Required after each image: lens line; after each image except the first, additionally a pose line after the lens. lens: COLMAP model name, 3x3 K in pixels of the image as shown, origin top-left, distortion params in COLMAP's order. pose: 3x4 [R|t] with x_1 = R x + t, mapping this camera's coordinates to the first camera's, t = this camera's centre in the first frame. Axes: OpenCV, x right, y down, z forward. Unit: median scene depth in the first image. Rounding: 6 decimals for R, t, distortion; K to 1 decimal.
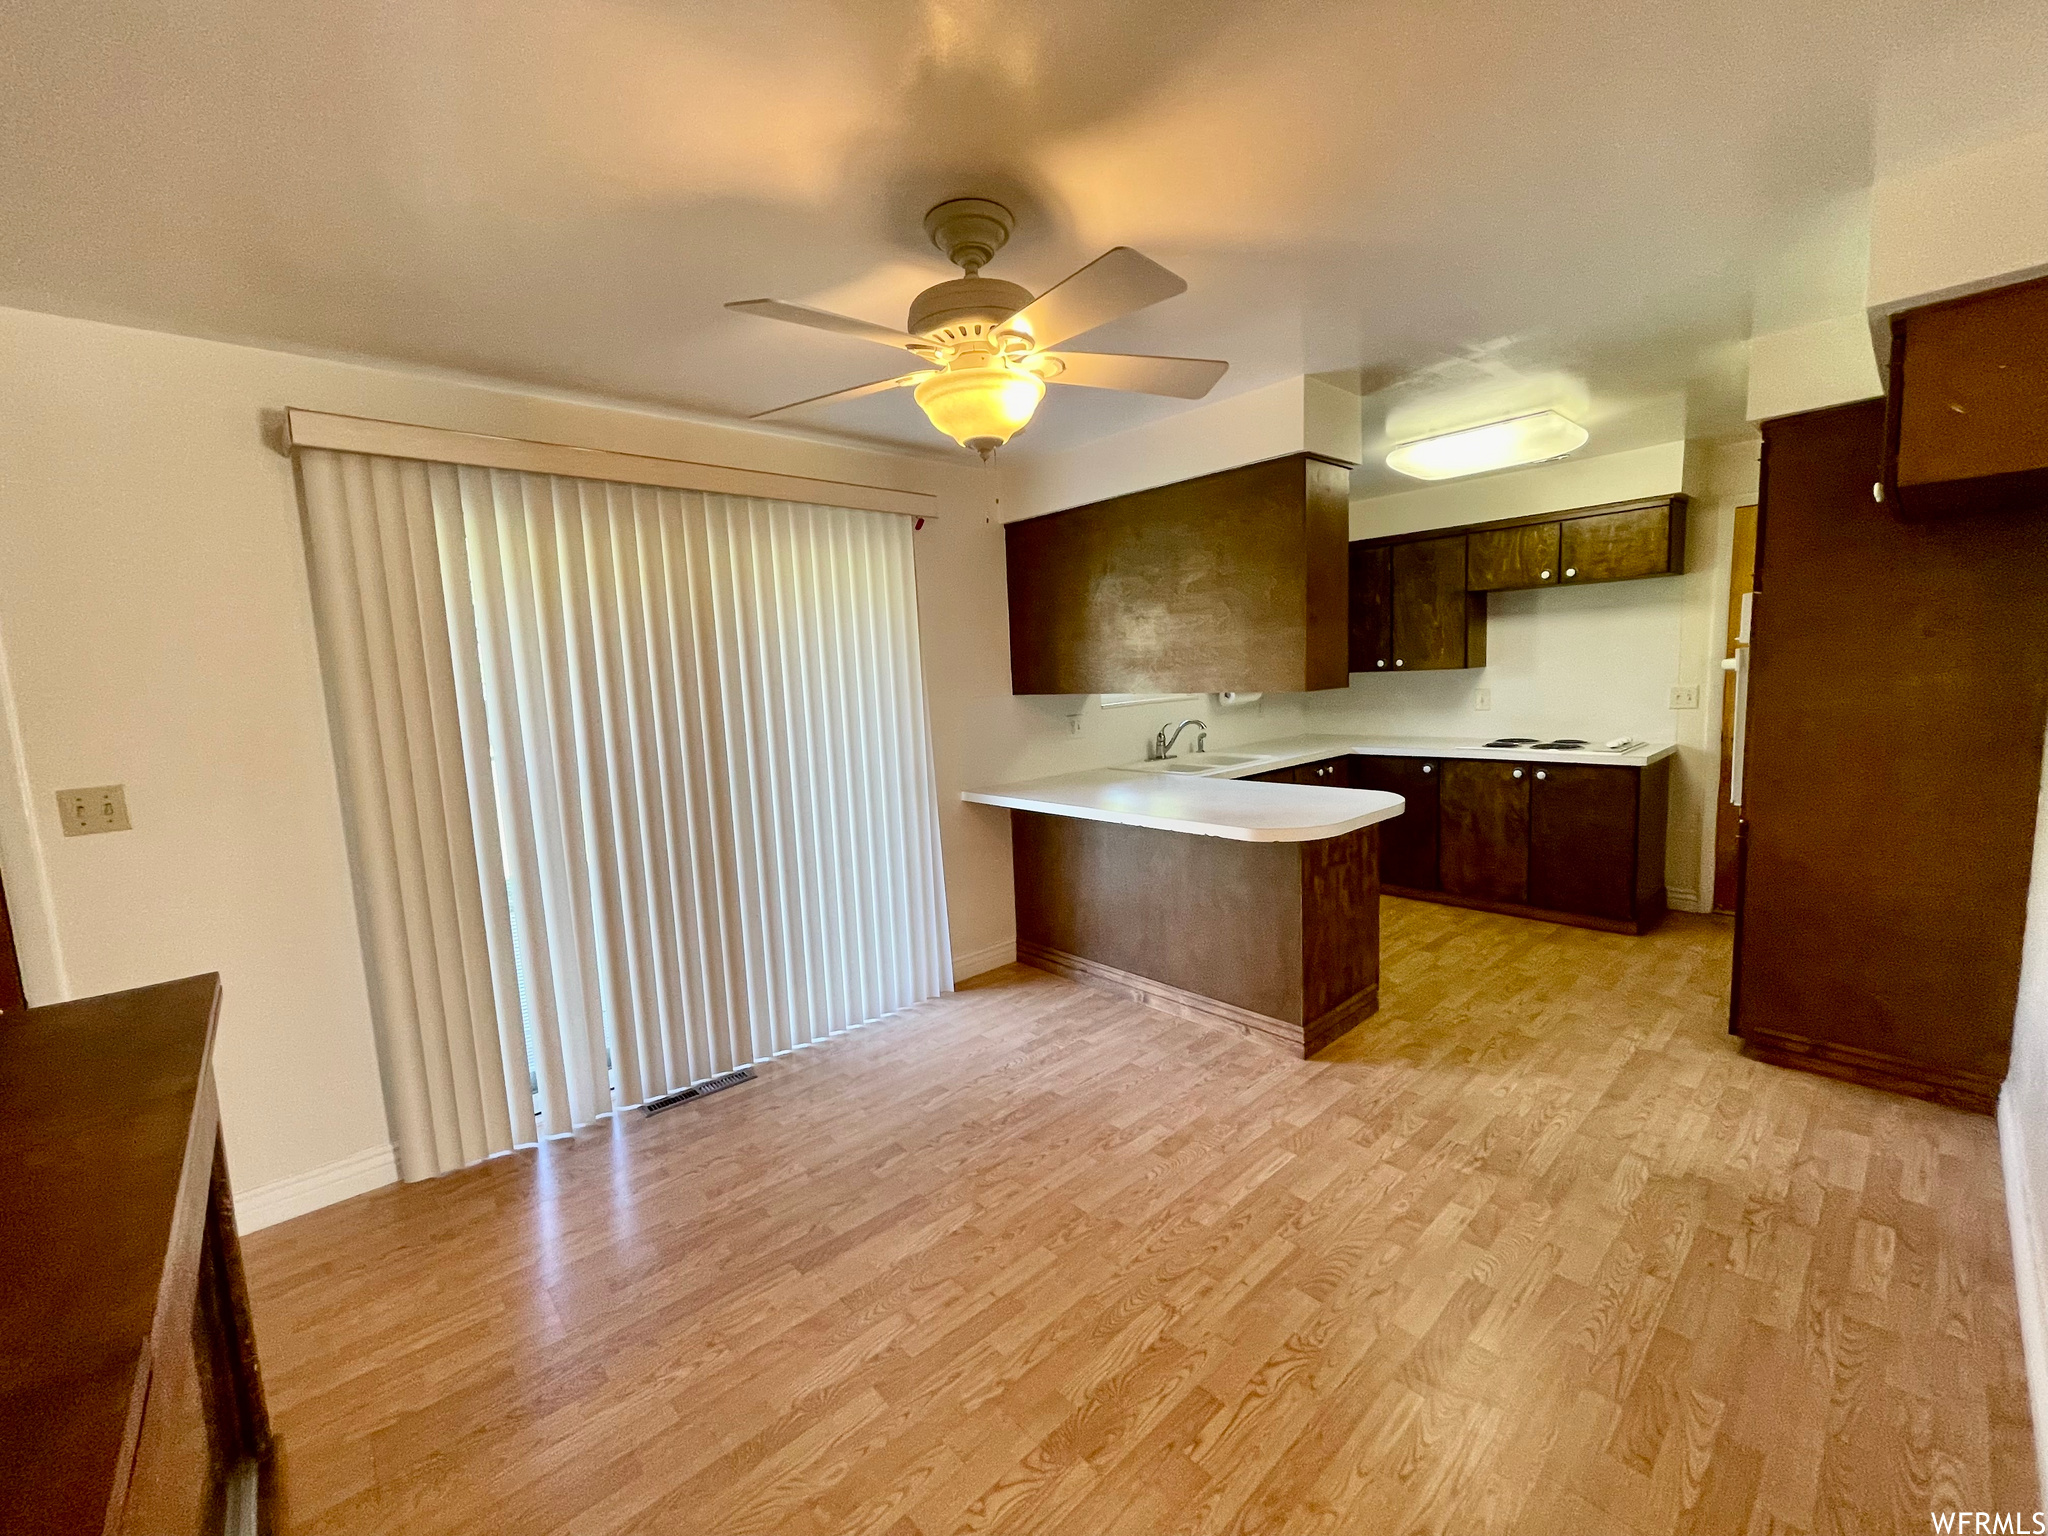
lens RADIAL K [[828.3, 0, 1024.0], [0, 828.3, 768.0], [0, 0, 1]] dist [0.000620, 0.000361]
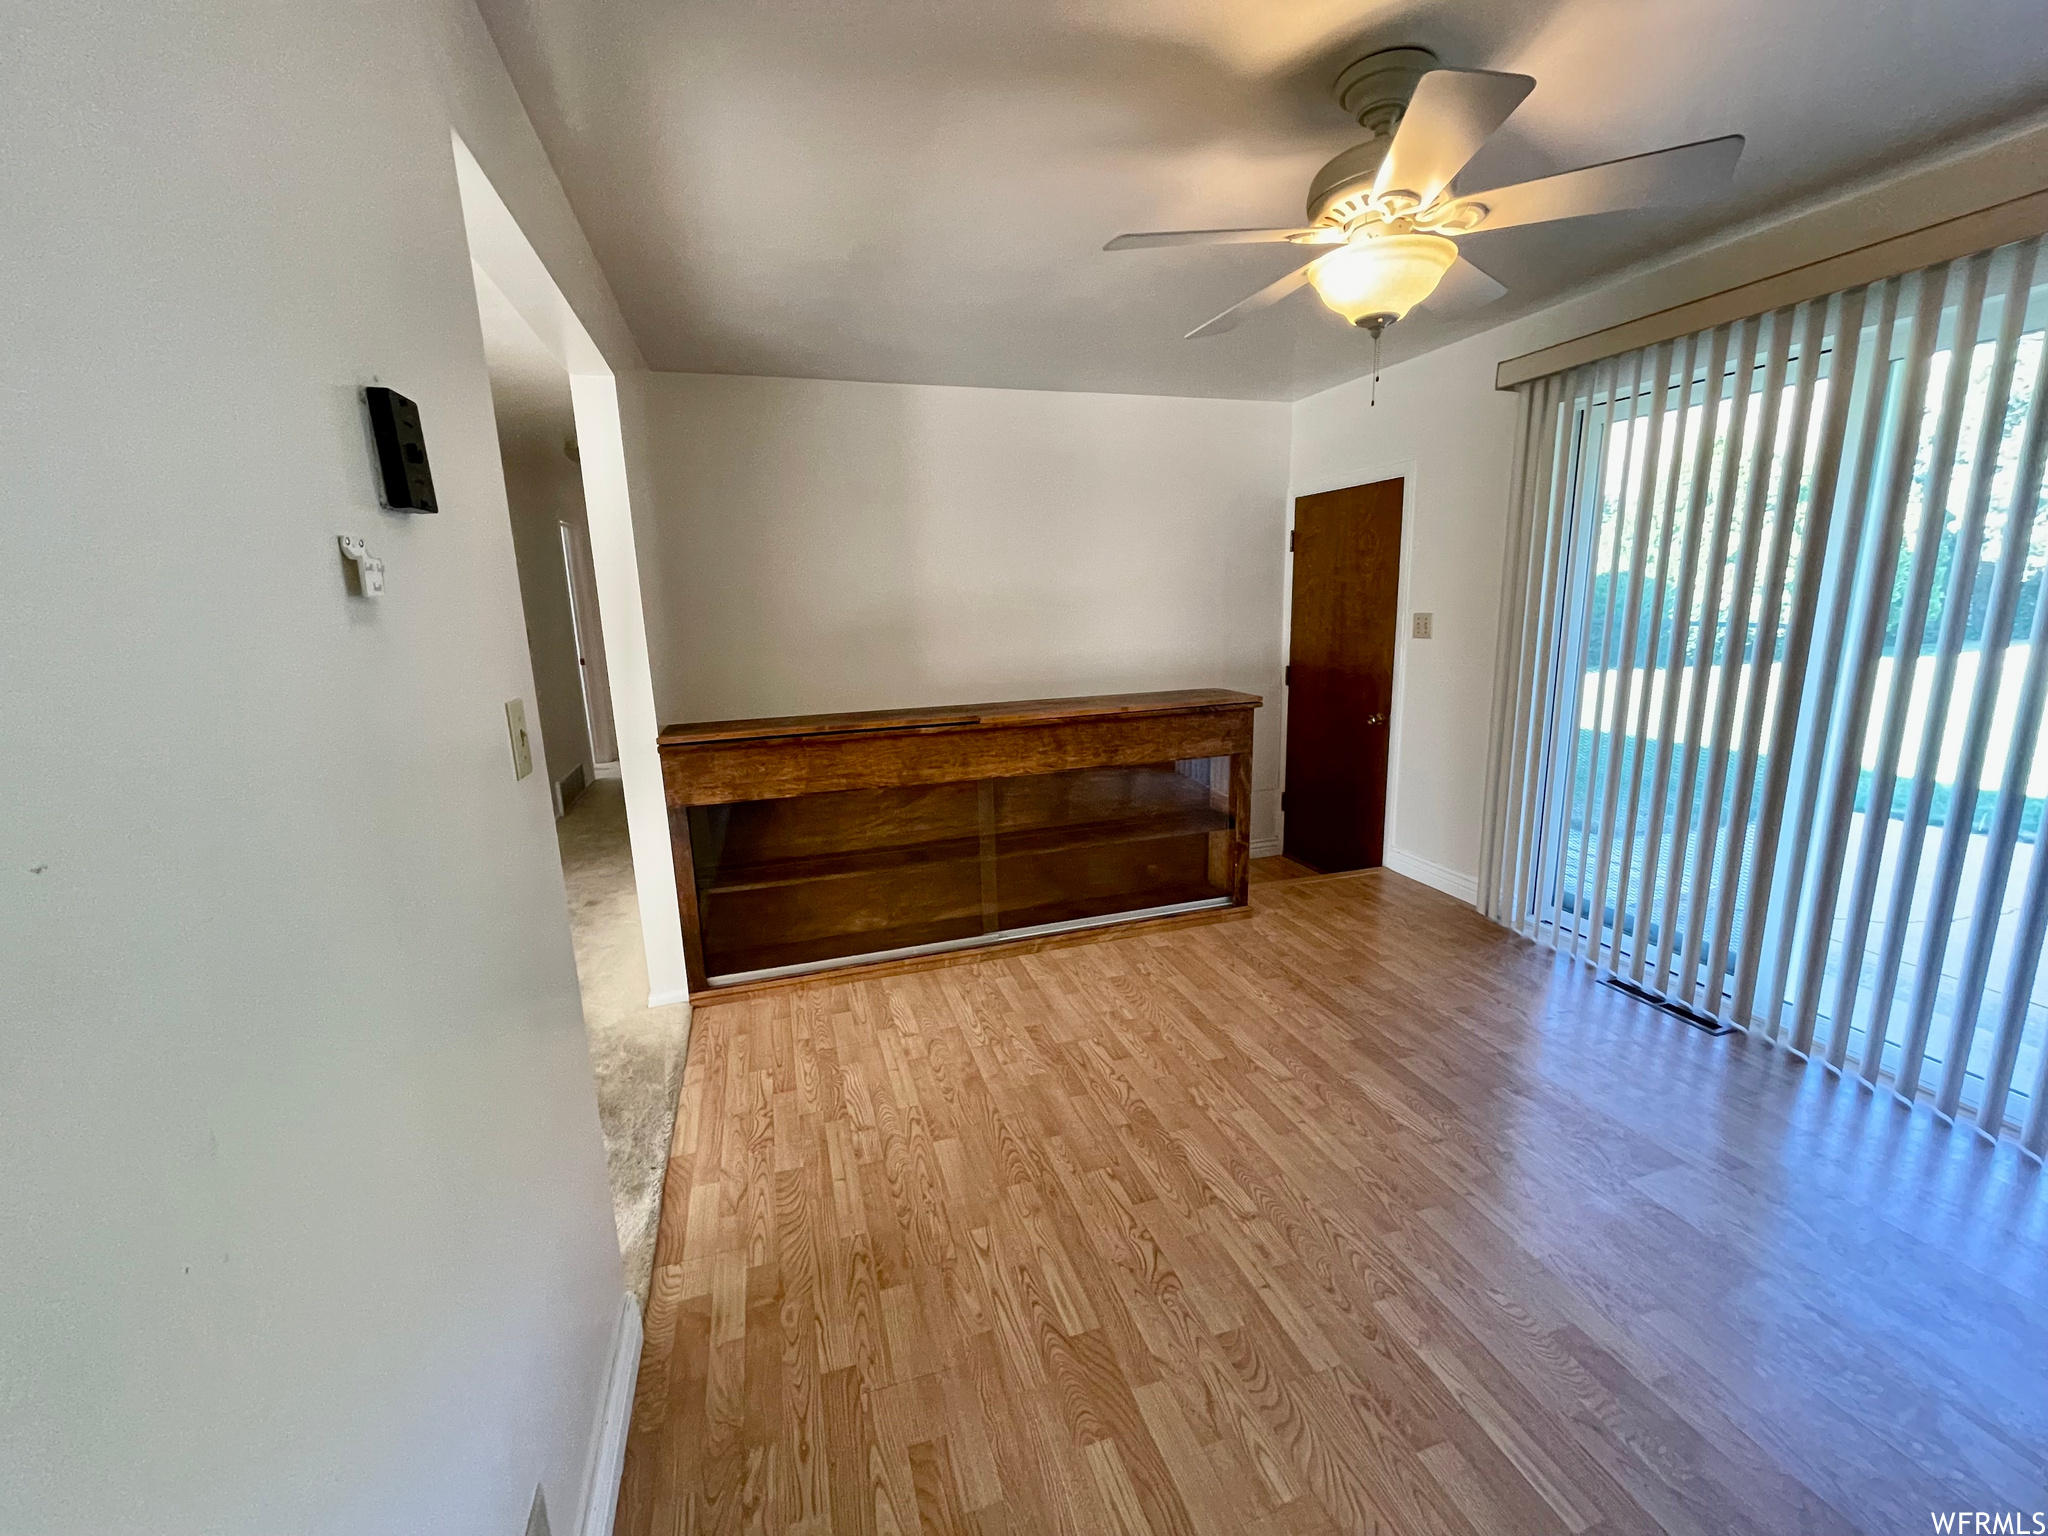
lens RADIAL K [[828.3, 0, 1024.0], [0, 828.3, 768.0], [0, 0, 1]] dist [0.000620, 0.000361]
pose [[-0.417955, 0.240750, -0.875987, 4.710368], [-0.053653, 0.956022, 0.288346, -0.663169], [0.906882, 0.167514, -0.386657, 4.745328]]
